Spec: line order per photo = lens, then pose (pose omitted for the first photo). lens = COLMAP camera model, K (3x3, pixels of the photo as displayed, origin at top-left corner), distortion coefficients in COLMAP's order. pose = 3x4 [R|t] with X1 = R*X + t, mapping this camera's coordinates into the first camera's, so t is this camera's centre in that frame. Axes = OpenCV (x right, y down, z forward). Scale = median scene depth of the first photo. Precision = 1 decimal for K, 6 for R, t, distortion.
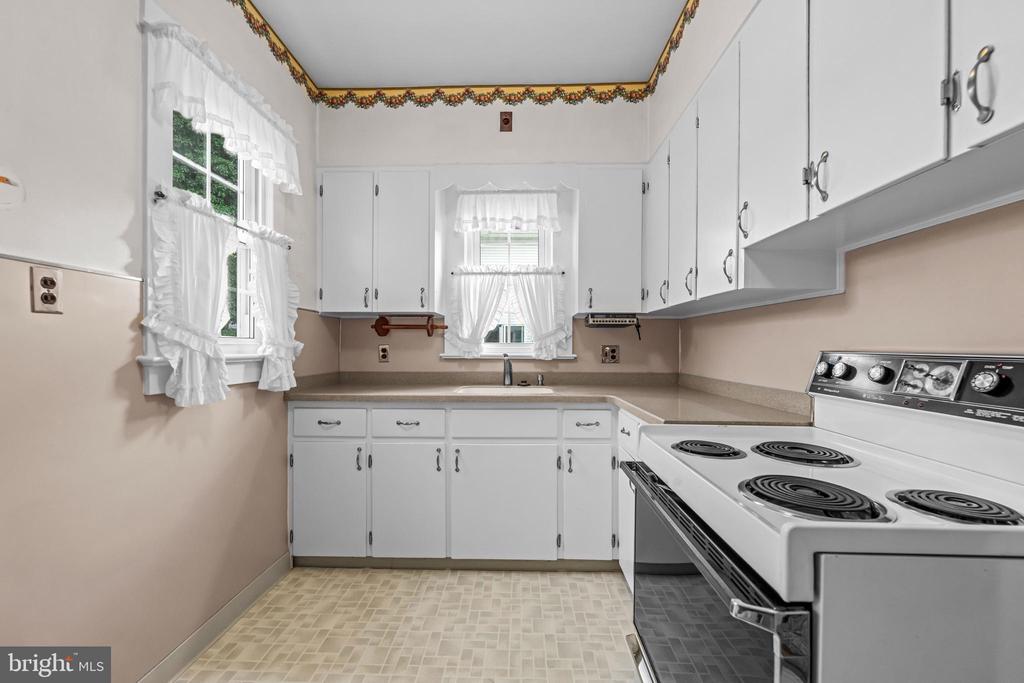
lens RADIAL K [[410.2, 0, 513.6], [0, 410.2, 347.1], [0, 0, 1]] dist [0.001426, -0.000278]
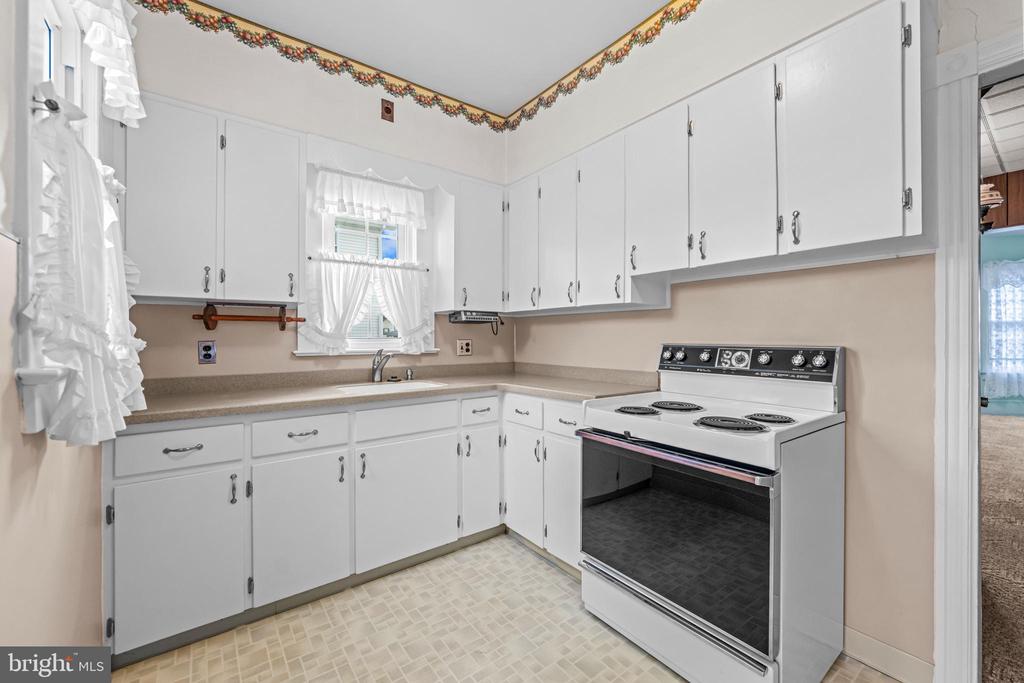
lens RADIAL K [[410.2, 0, 518.5], [0, 410.2, 337.1], [0, 0, 1]] dist [0.001426, -0.000278]
pose [[0.784357, -0.003610, 0.620299, -0.433900], [0.004796, 0.999988, -0.000246, -0.012539], [-0.620291, 0.003168, 0.784366, 0.053448]]
